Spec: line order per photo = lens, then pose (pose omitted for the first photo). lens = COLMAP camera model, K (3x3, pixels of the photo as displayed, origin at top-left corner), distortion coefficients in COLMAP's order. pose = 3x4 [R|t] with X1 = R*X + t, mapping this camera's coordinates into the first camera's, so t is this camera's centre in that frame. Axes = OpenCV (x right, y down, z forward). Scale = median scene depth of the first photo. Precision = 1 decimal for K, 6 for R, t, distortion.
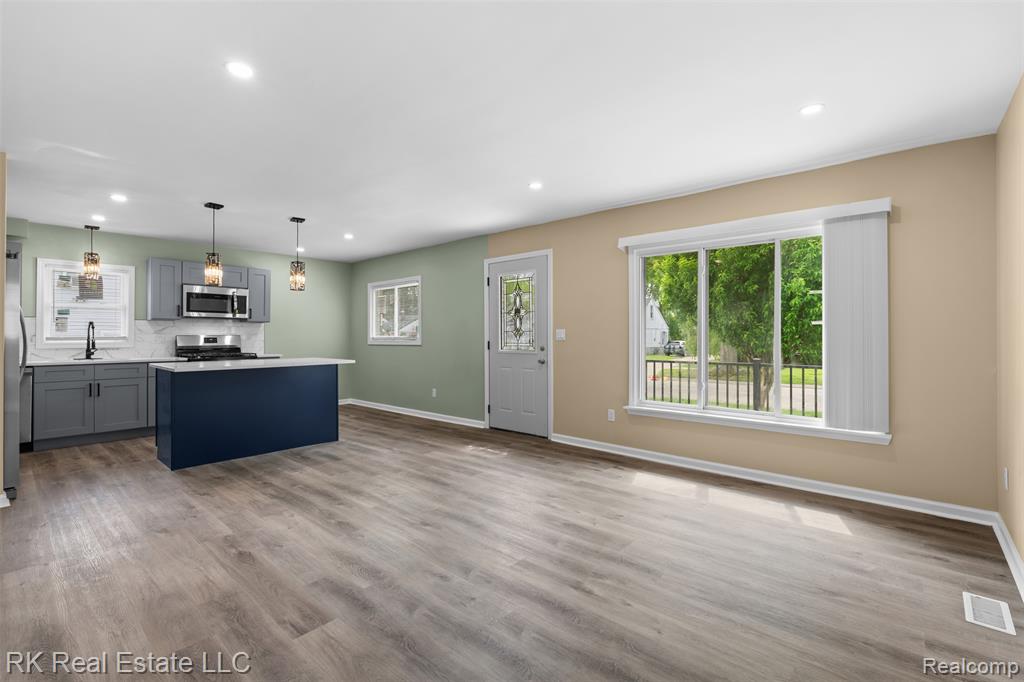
lens RADIAL K [[452.6, 0, 512.8], [0, 452.6, 337.1], [0, 0, 1]] dist [-0.003314, 0.000589]
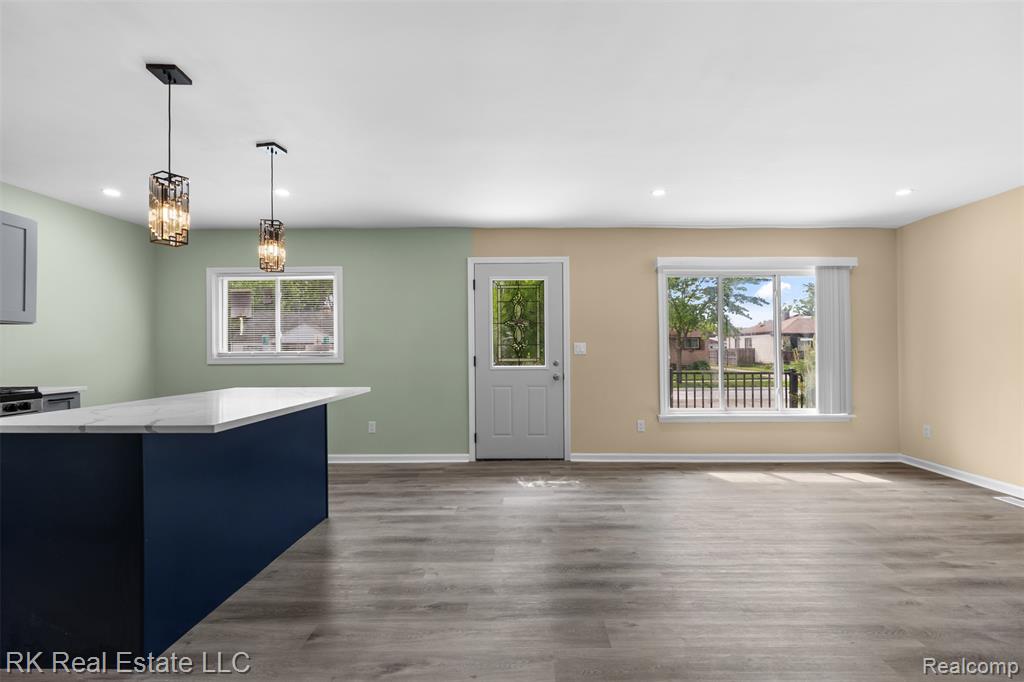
lens RADIAL K [[452.6, 0, 520.1], [0, 452.6, 350.6], [0, 0, 1]] dist [-0.003314, 0.000589]
pose [[0.755142, -0.003389, 0.655552, -0.618294], [0.005060, 0.999987, -0.000658, -0.000686], [-0.655542, 0.003814, 0.755149, 0.364766]]
